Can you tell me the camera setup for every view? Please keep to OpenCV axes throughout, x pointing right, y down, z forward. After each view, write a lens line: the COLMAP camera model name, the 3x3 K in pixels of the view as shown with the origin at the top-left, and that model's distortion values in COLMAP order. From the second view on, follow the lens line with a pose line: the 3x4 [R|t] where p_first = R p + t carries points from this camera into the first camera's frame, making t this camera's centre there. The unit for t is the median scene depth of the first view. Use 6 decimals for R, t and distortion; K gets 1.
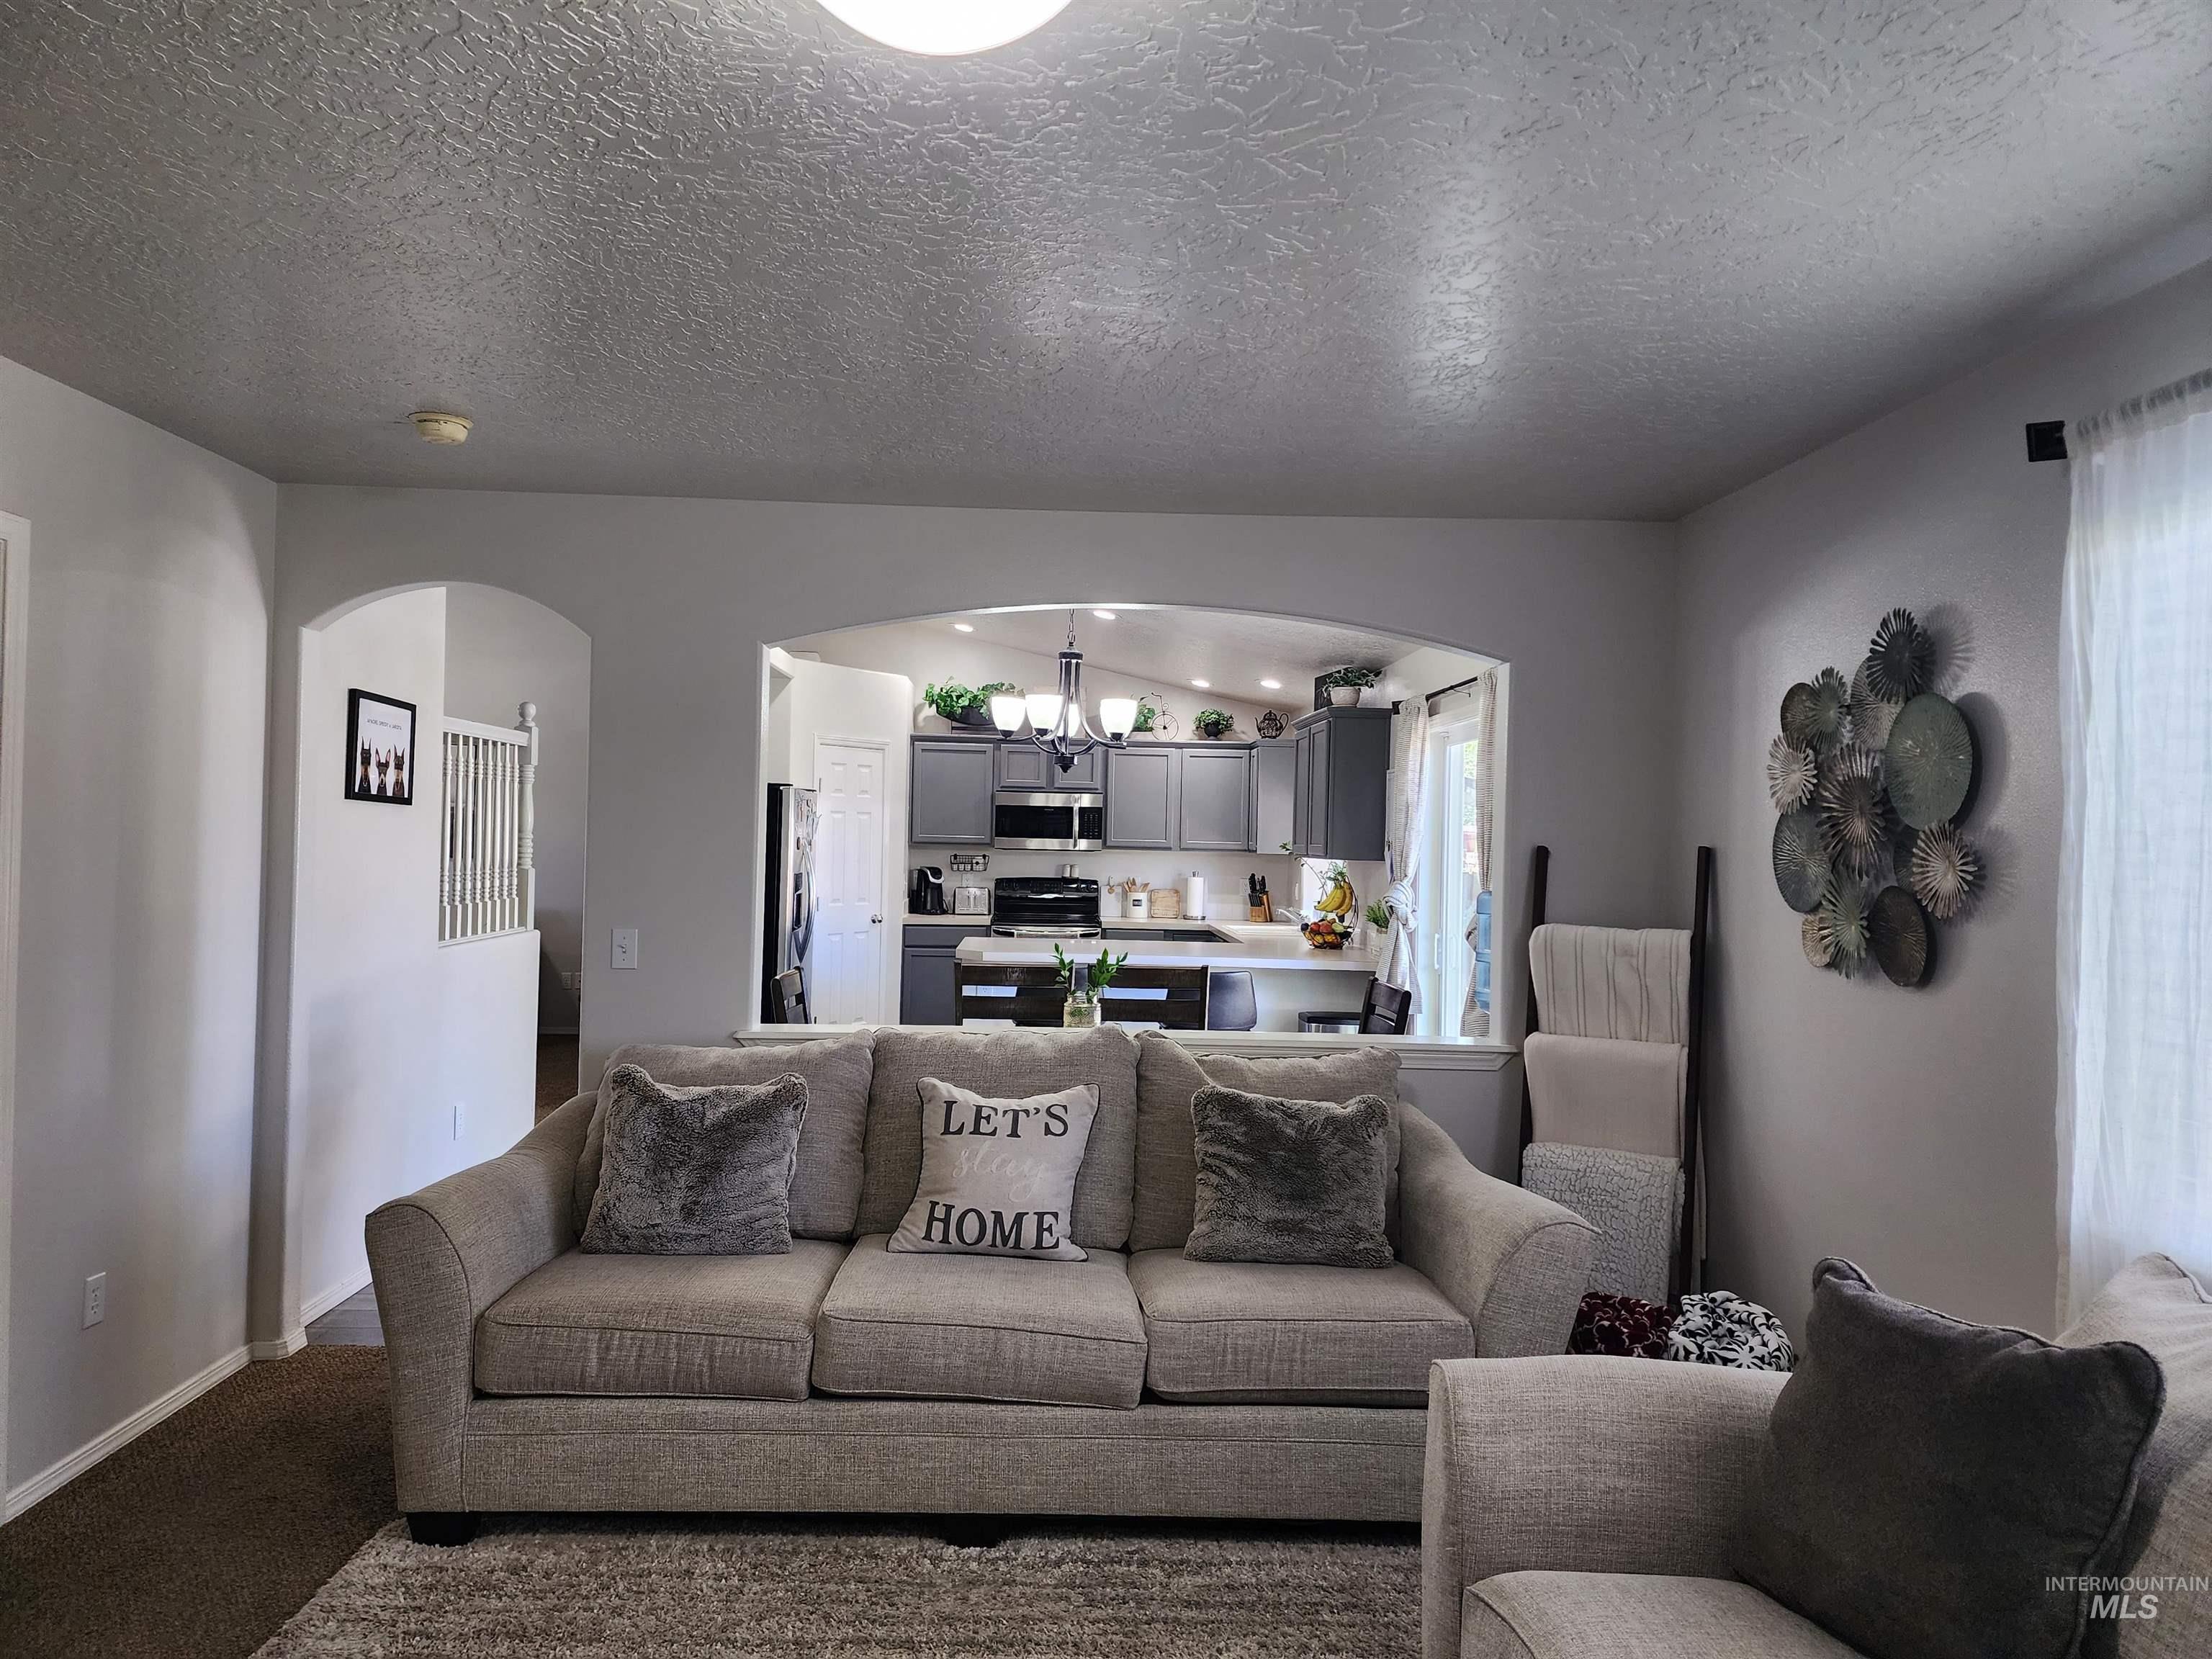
lens RADIAL K [[1469.7, 0, 1097.8], [0, 1469.7, 828.4], [0, 0, 1]] dist [0.118911, -0.124078]
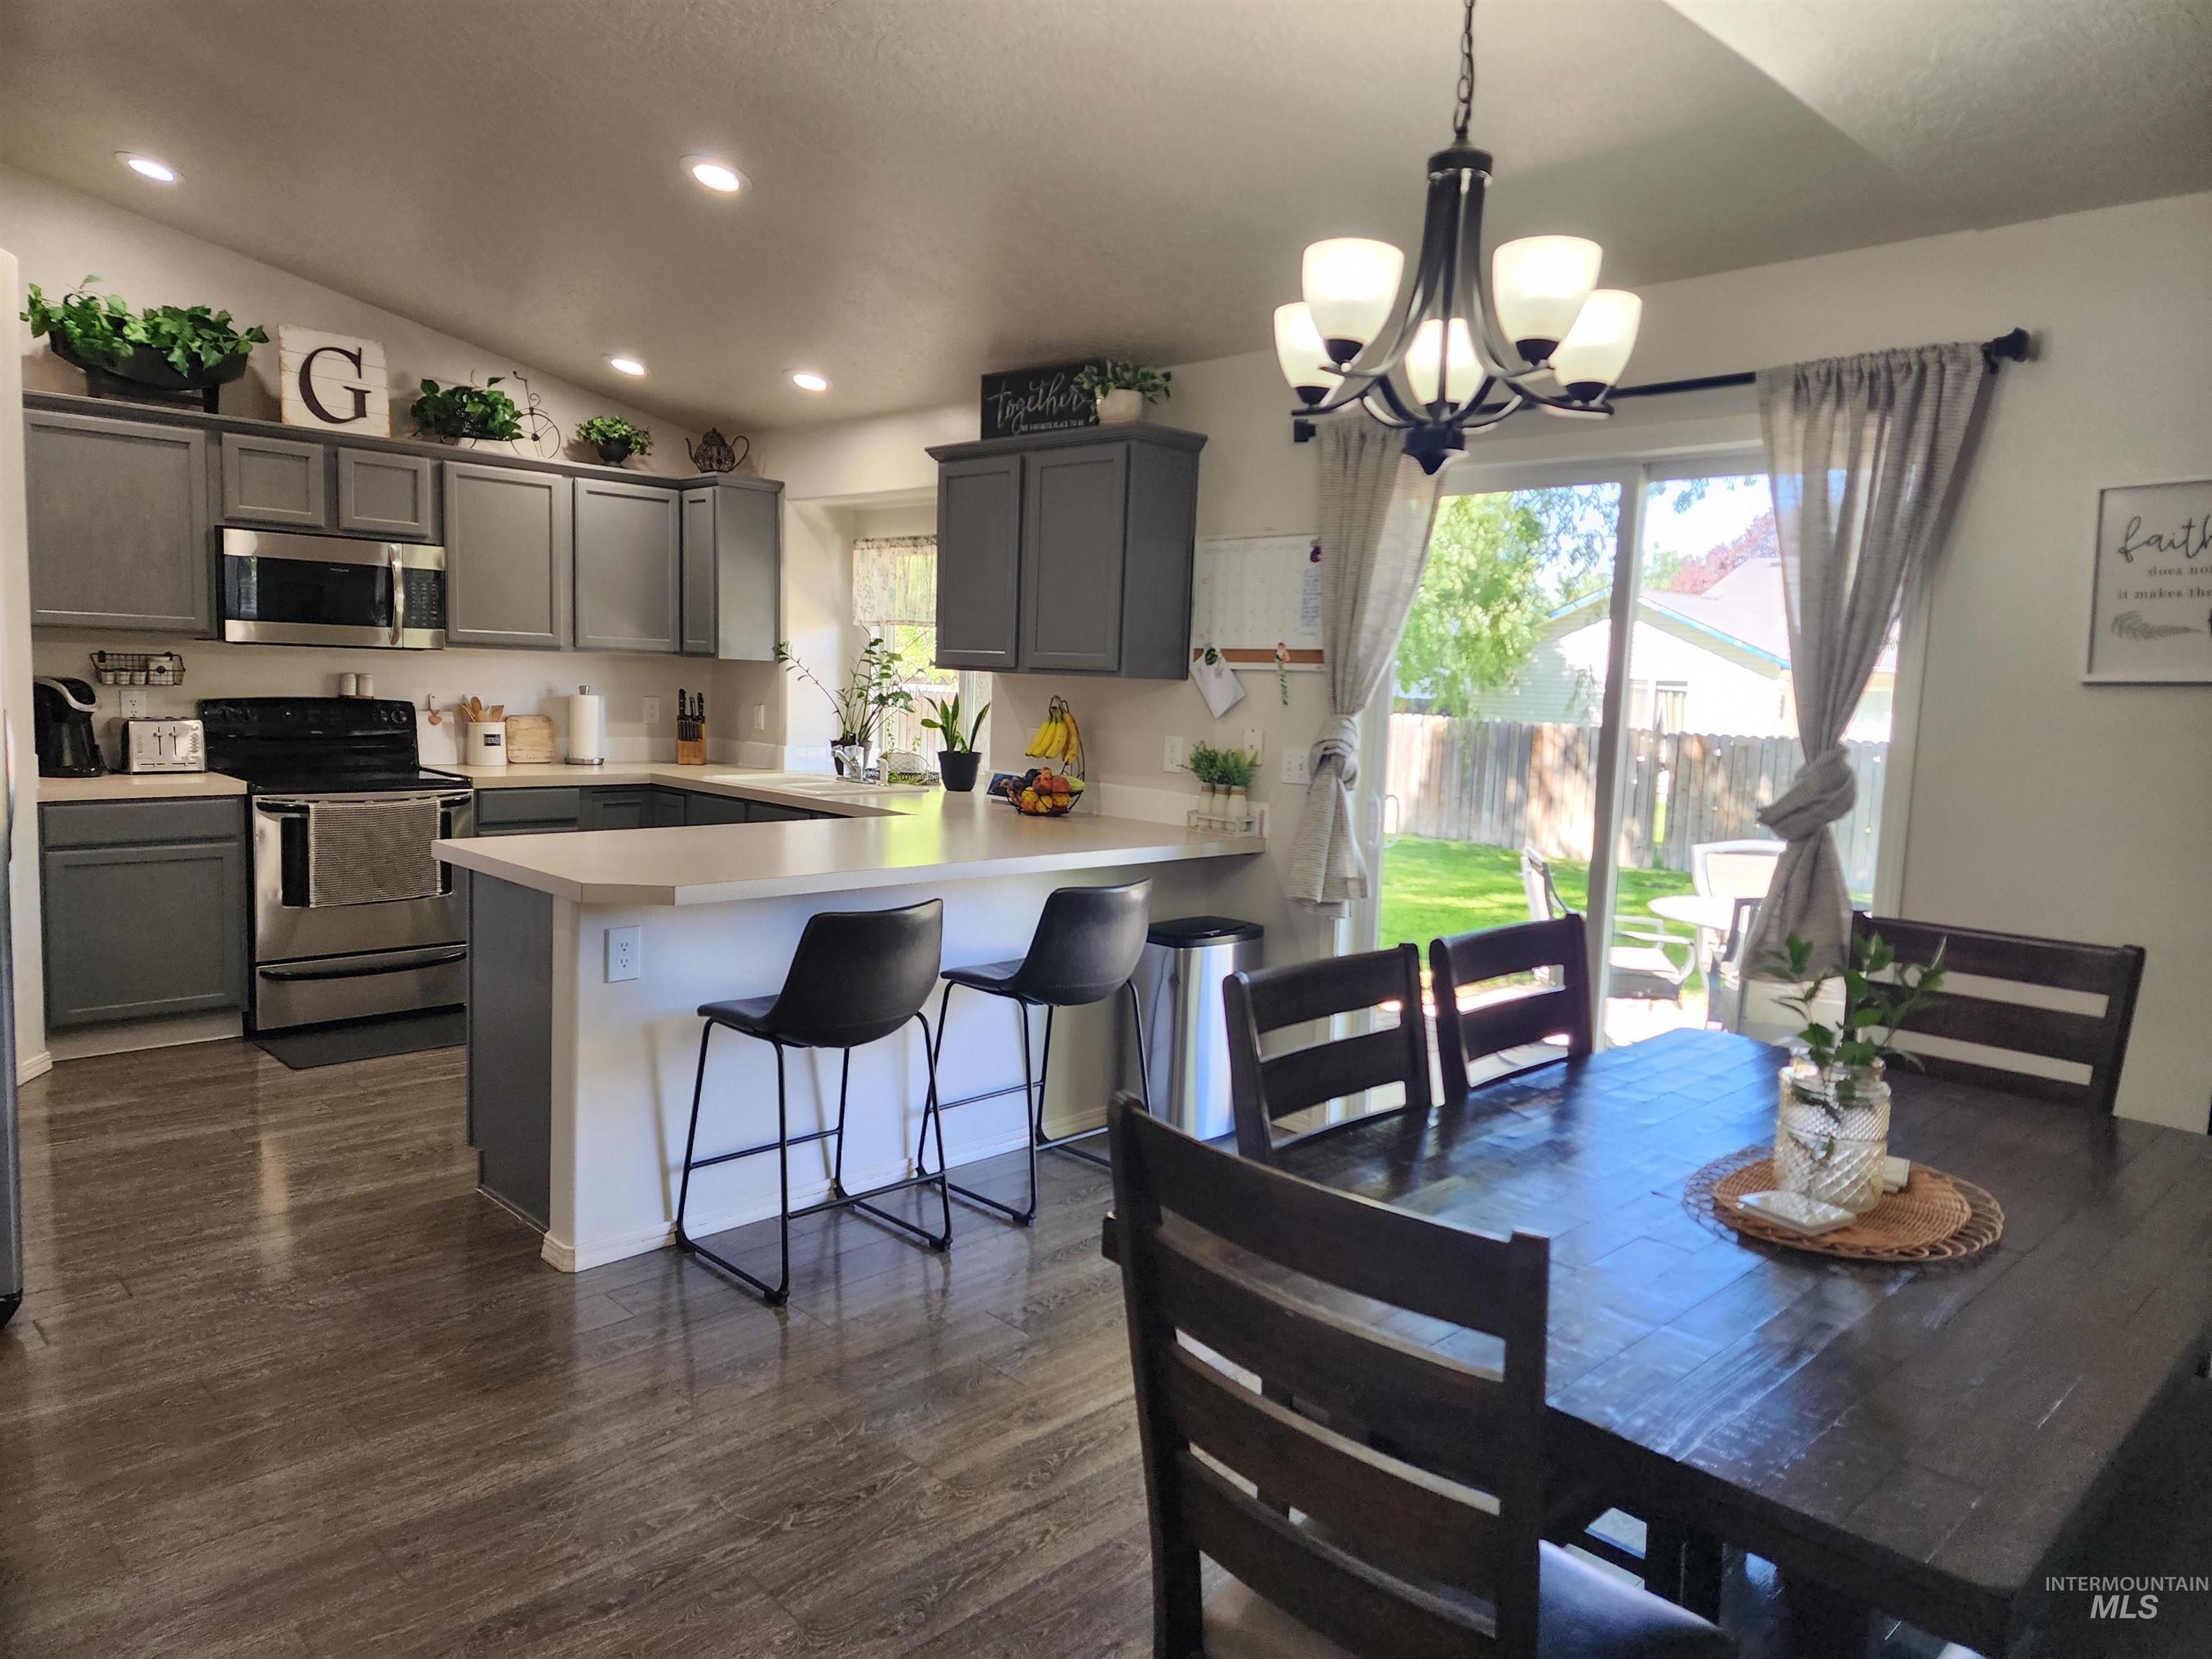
lens RADIAL K [[1469.7, 0, 1097.8], [0, 1469.7, 828.4], [0, 0, 1]] dist [0.118911, -0.124078]
pose [[0.740534, -0.069597, 0.668406, -0.197363], [-0.022615, 0.991479, 0.128292, 0.003924], [-0.671639, -0.110120, 0.732649, 0.405645]]
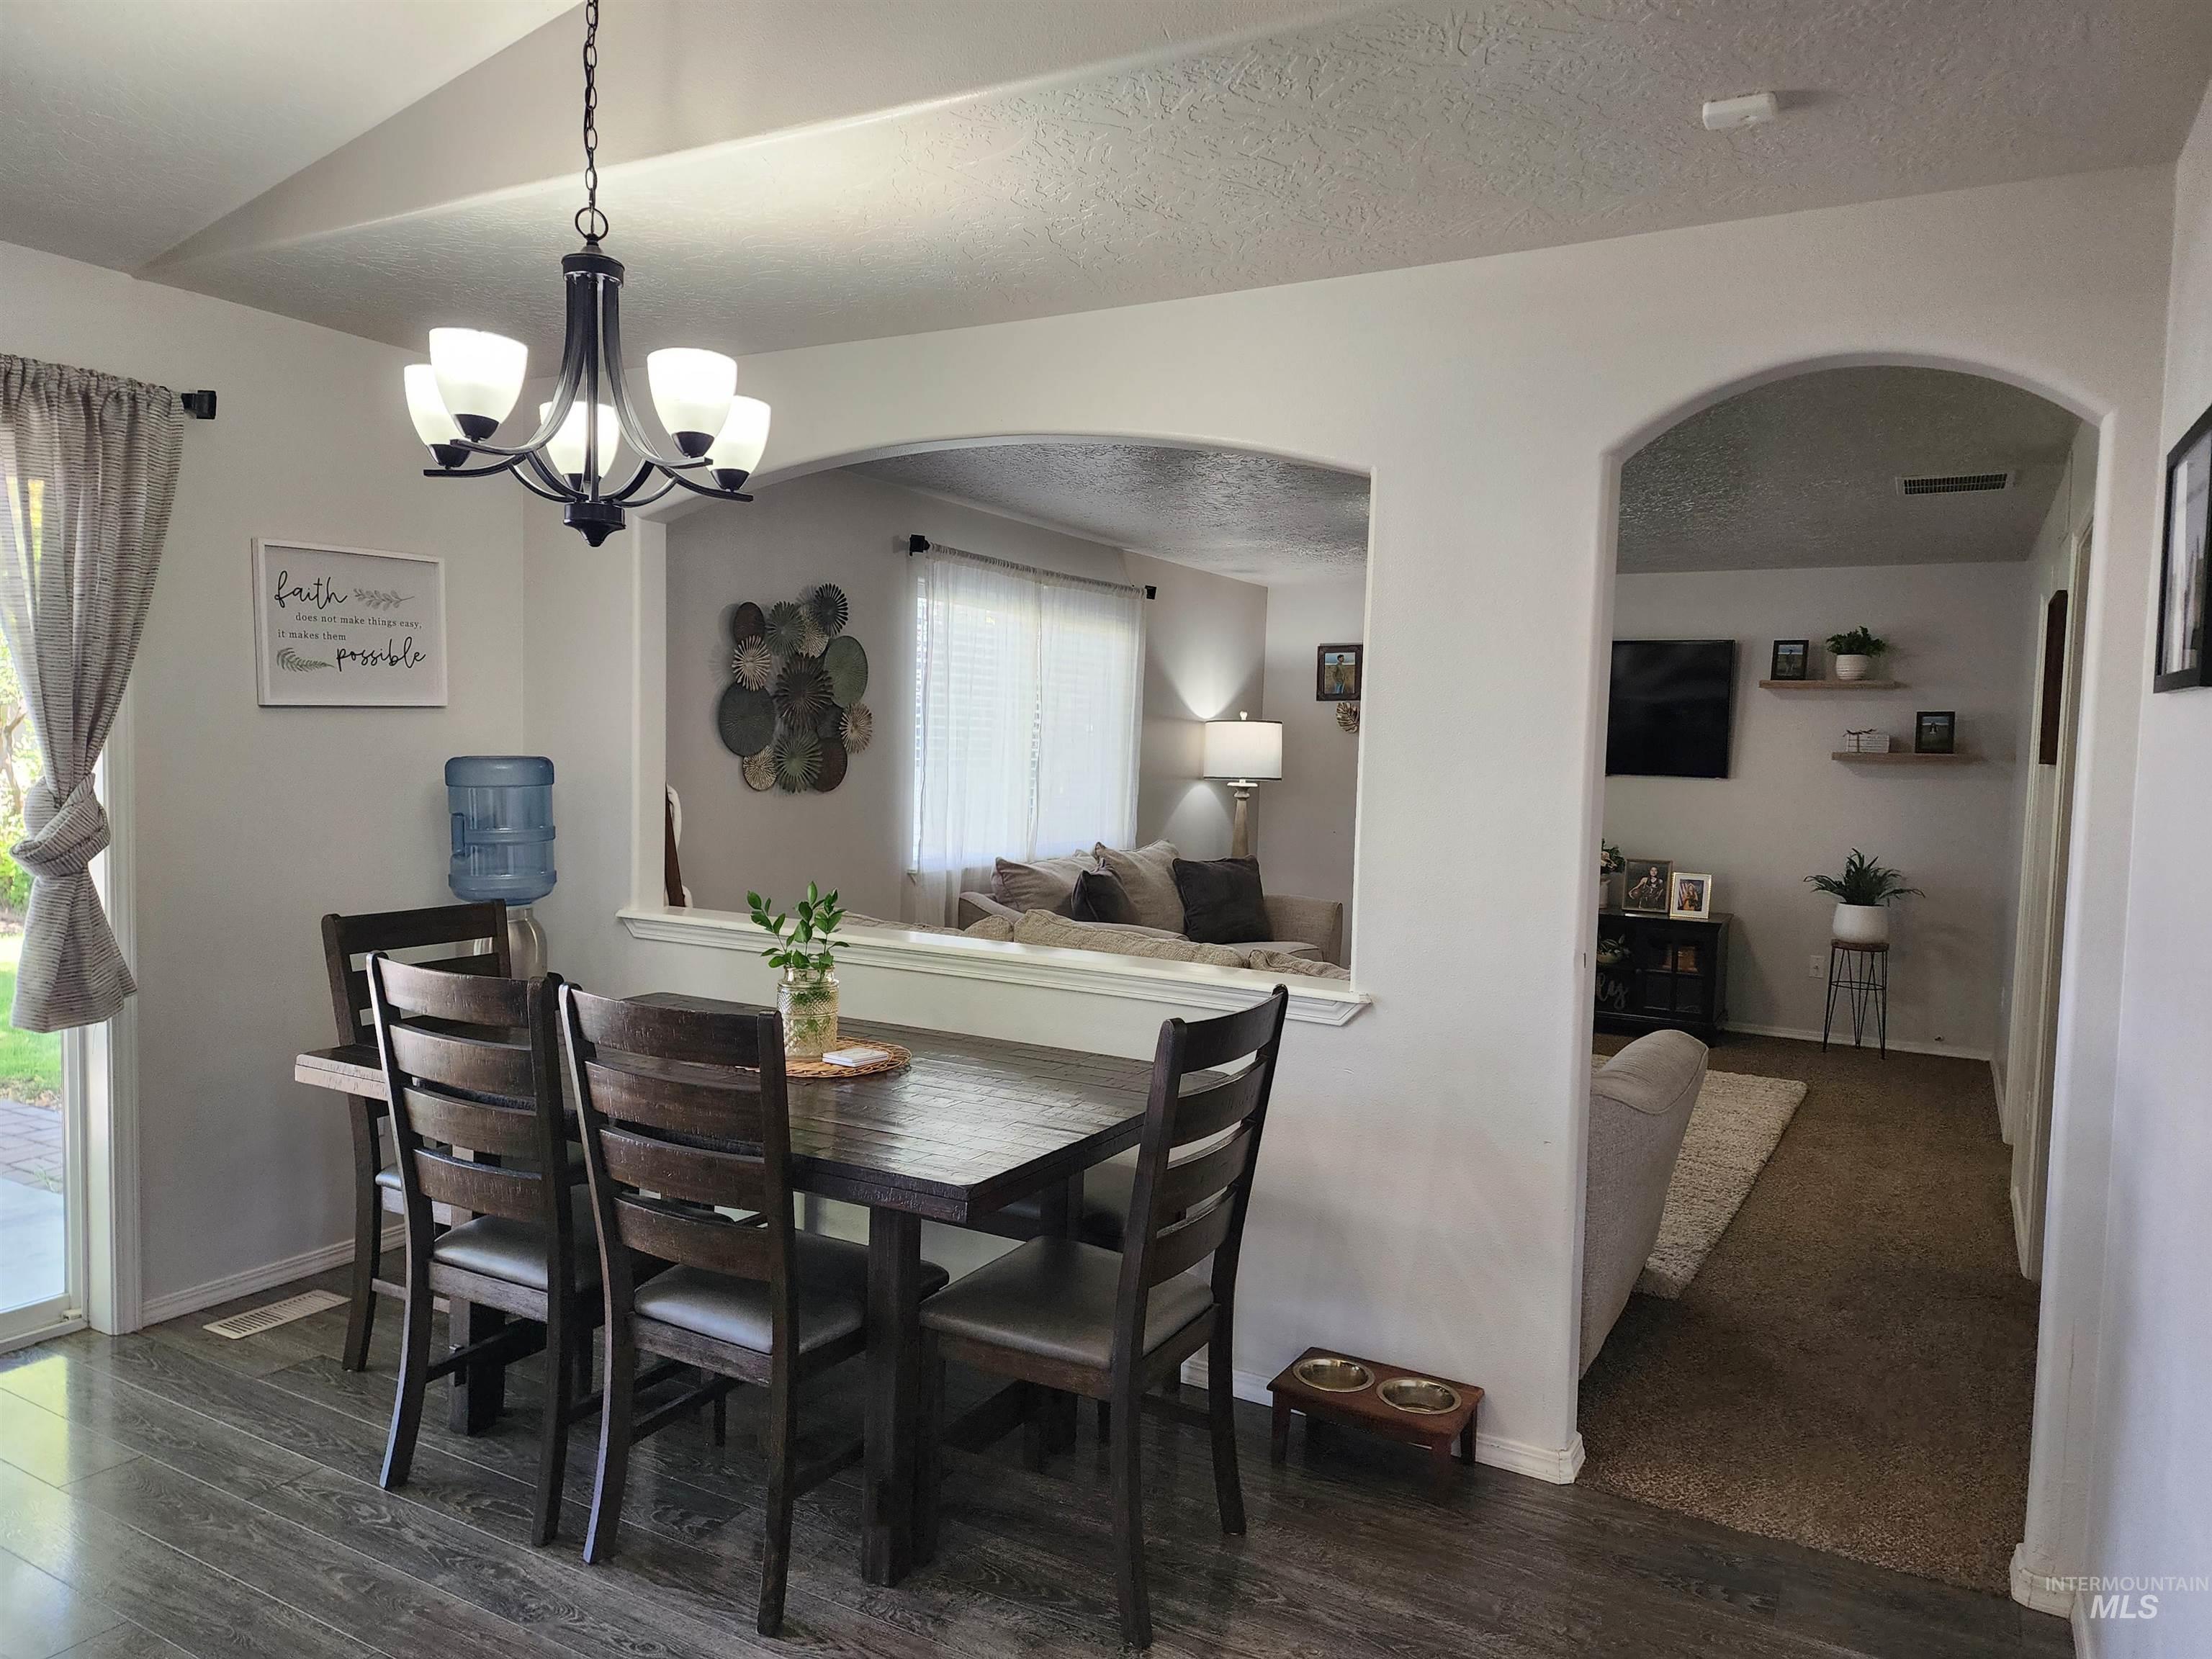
lens RADIAL K [[1465.7, 0, 1109.6], [0, 1465.7, 828.8], [0, 0, 1]] dist [0.079780, -0.086832]
pose [[-0.851324, -0.083281, 0.517988, -0.204766], [-0.056530, 0.996134, 0.067249, 0.003191], [-0.521586, 0.027969, -0.852740, 0.723719]]
